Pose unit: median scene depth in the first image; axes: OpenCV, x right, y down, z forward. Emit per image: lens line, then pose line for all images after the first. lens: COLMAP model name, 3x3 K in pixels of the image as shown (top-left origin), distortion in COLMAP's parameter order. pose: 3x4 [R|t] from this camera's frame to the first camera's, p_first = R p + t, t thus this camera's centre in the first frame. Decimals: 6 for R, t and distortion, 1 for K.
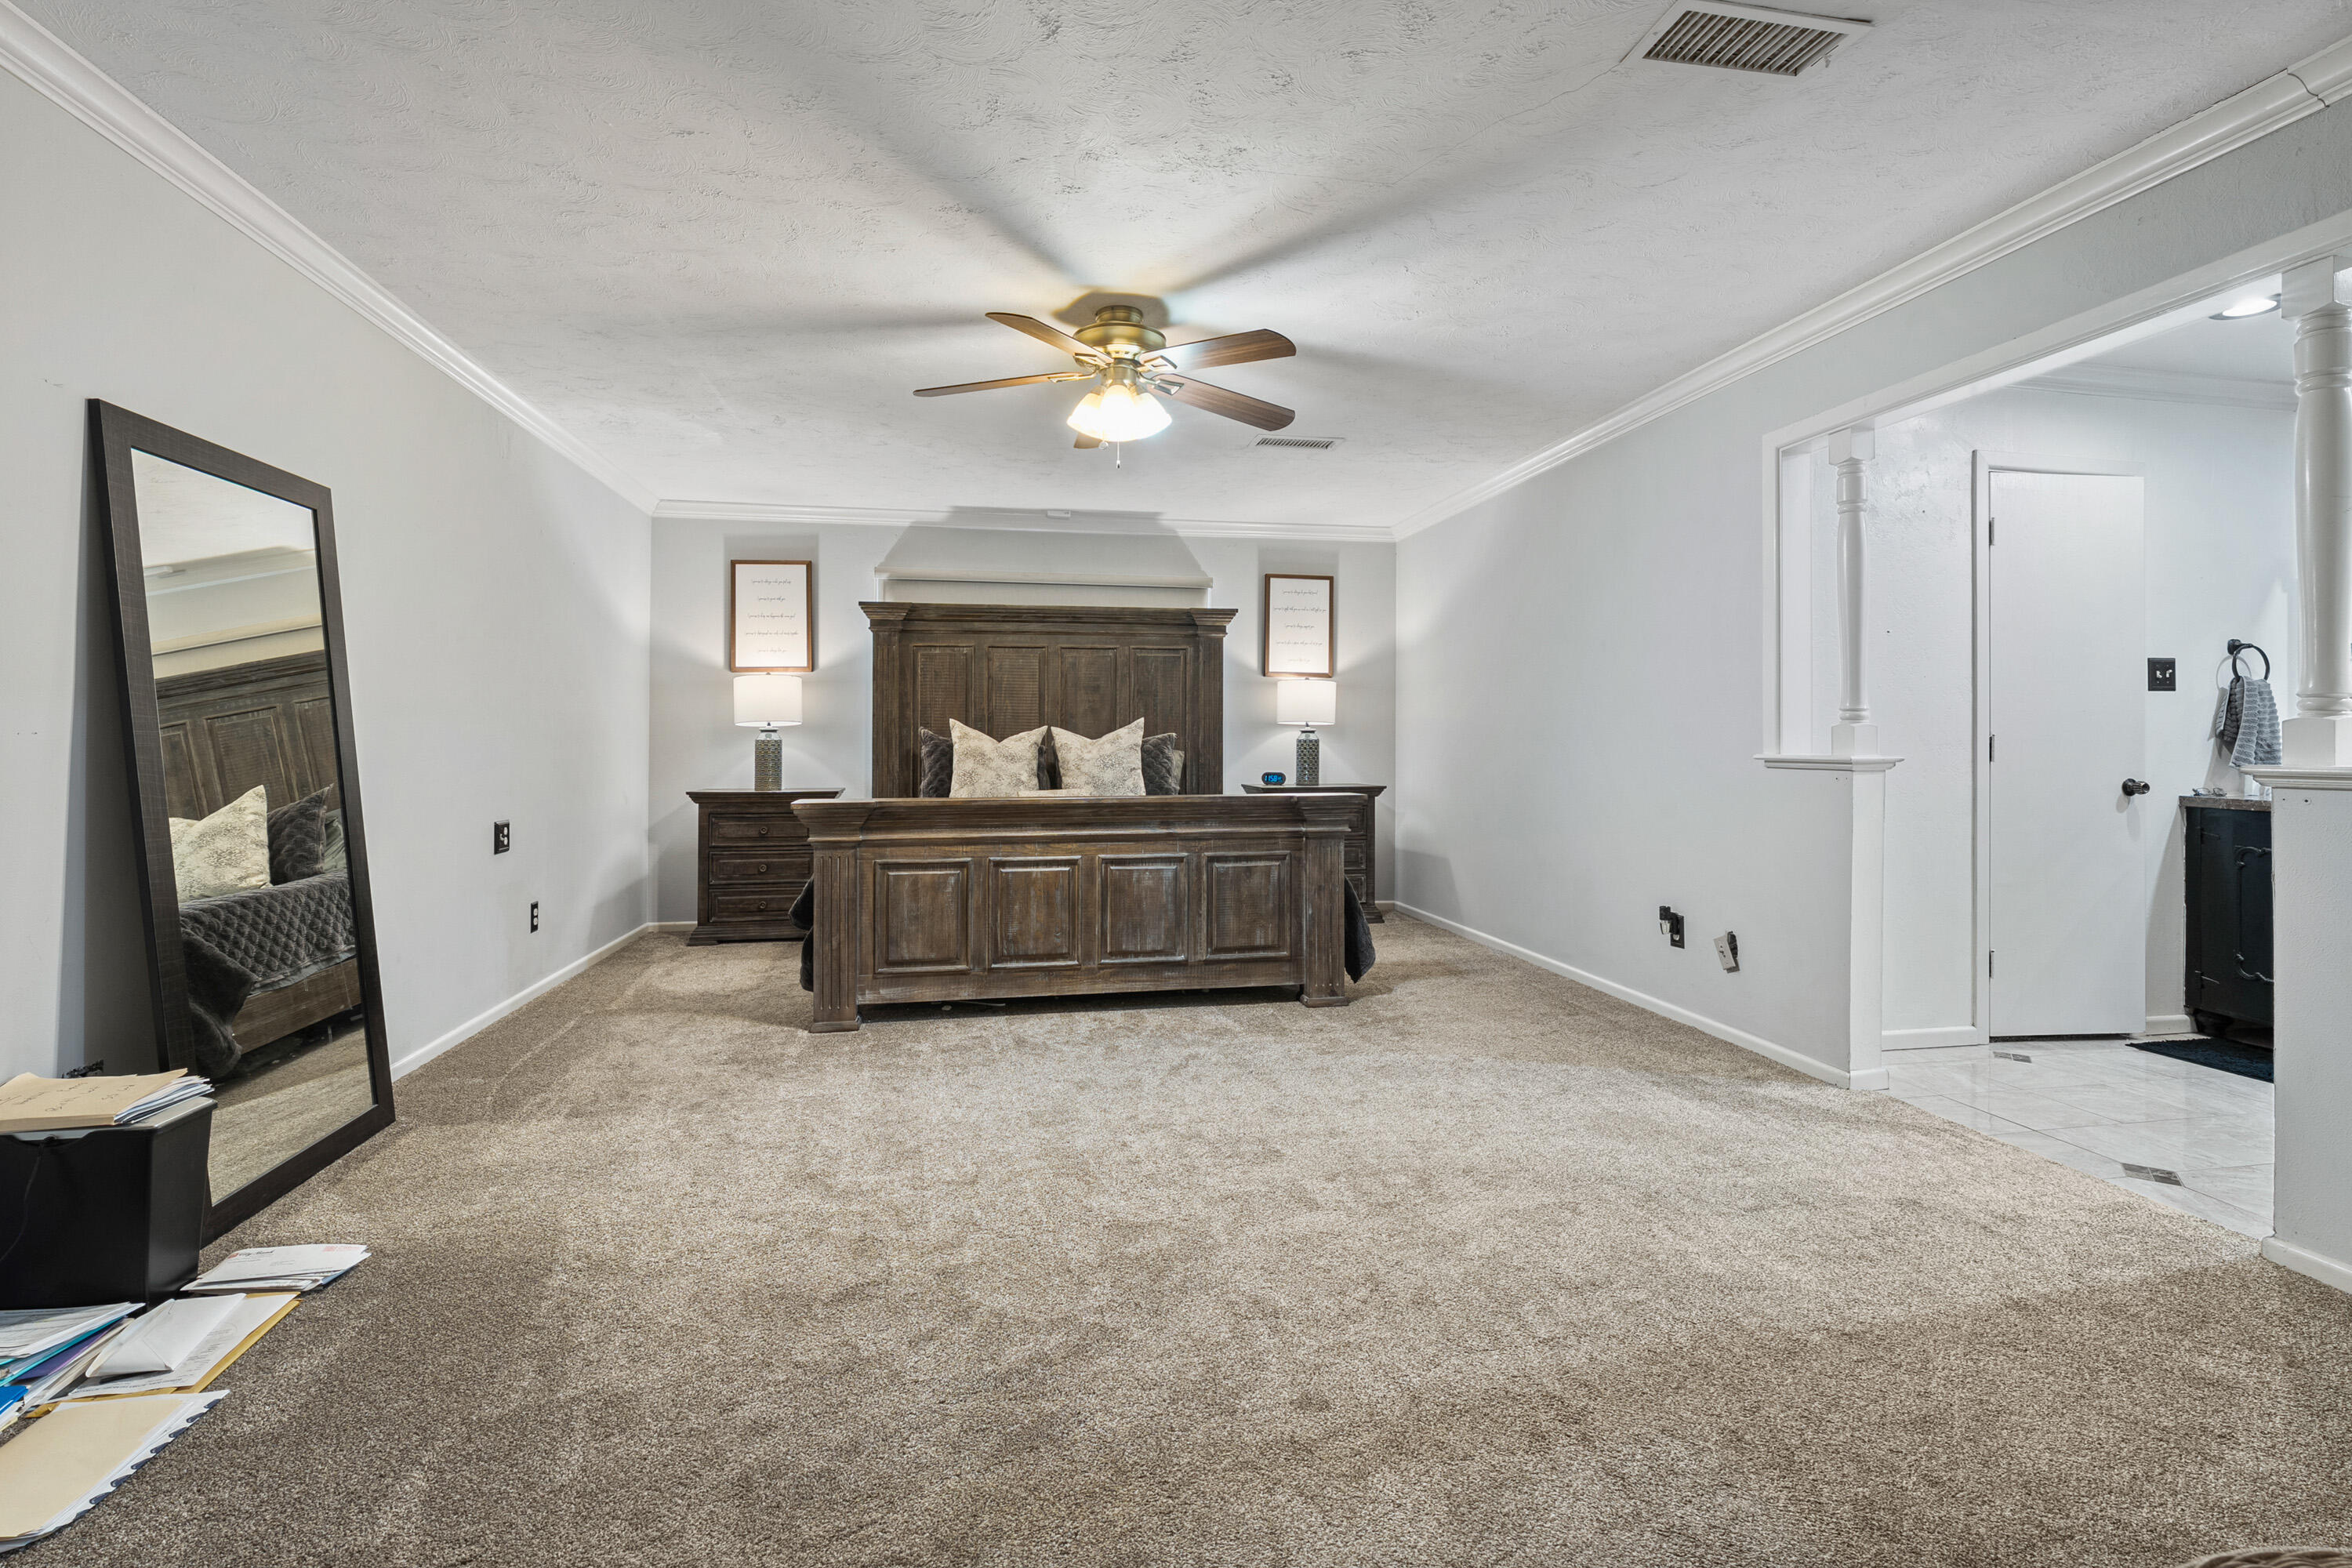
lens RADIAL K [[1069.3, 0, 1170.1], [0, 1069.3, 740.6], [0, 0, 1]] dist [-0.000437, 0.000045]
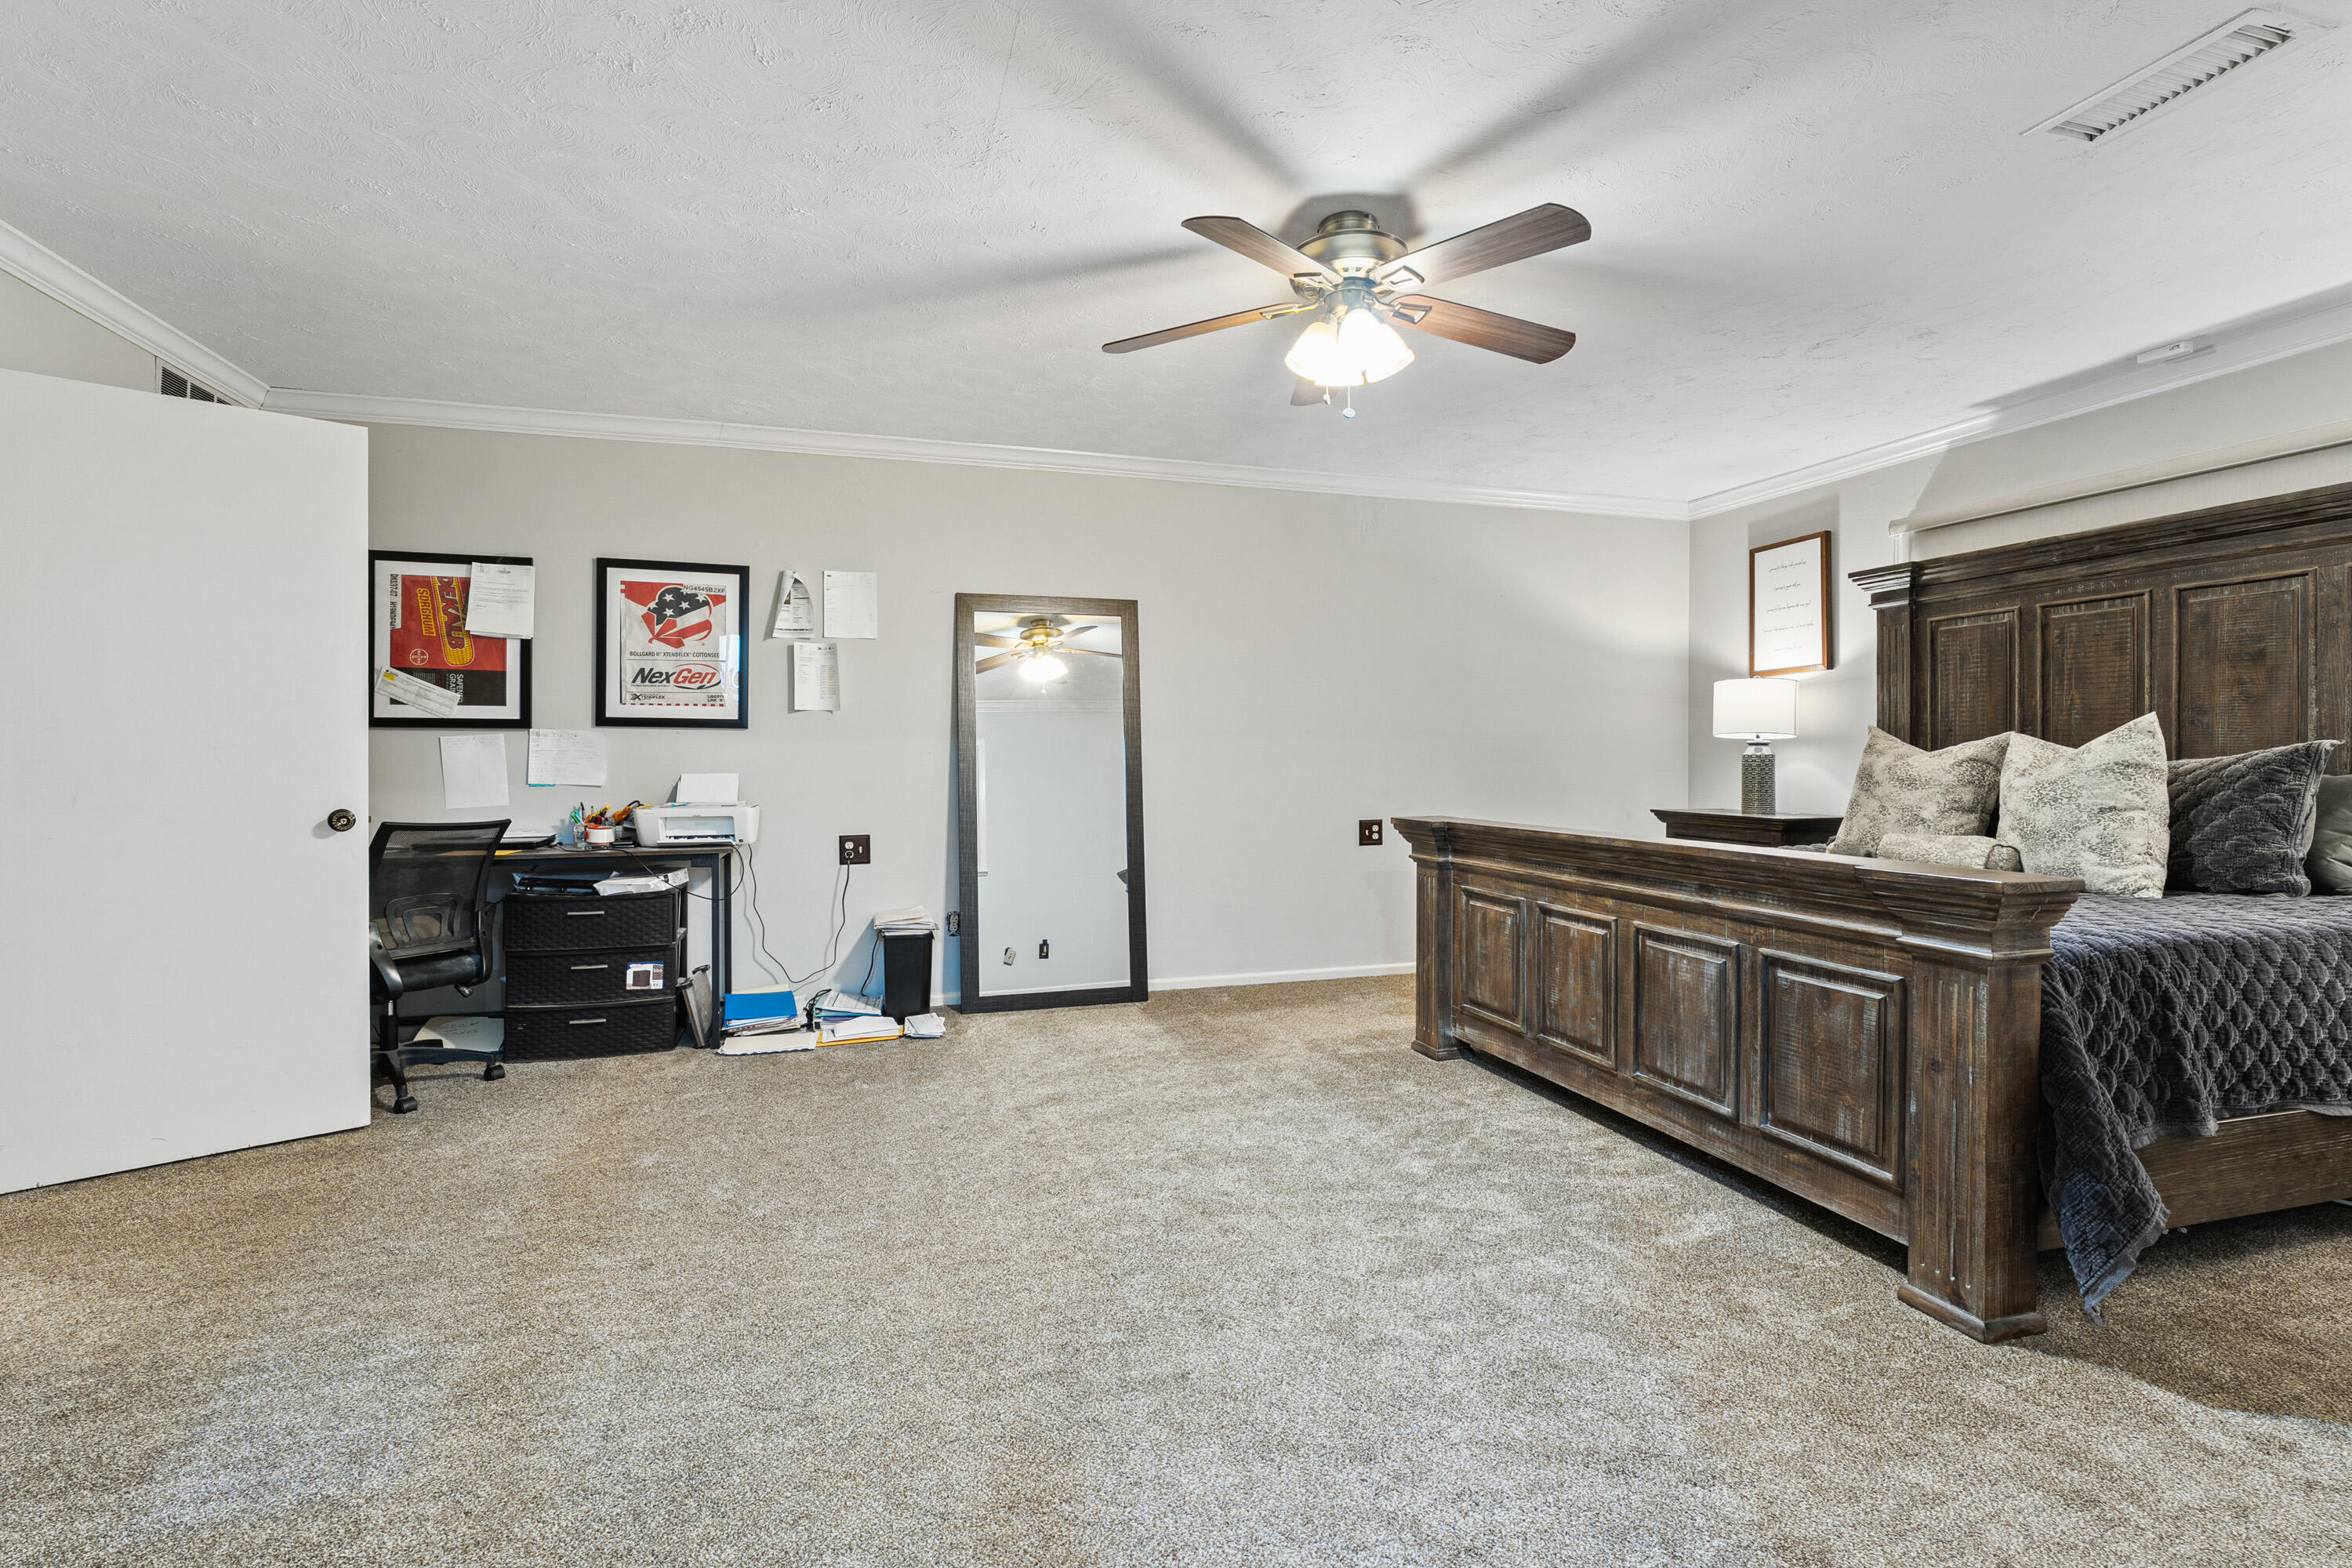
lens RADIAL K [[1064.1, 0, 1178.9], [0, 1064.1, 763.6], [0, 0, 1]] dist [-0.001574, 0.000040]
pose [[0.114836, 0.007731, -0.993354, 0.578979], [0.000293, 0.999969, 0.007817, -0.000783], [0.993384, -0.001189, 0.114830, 0.619664]]
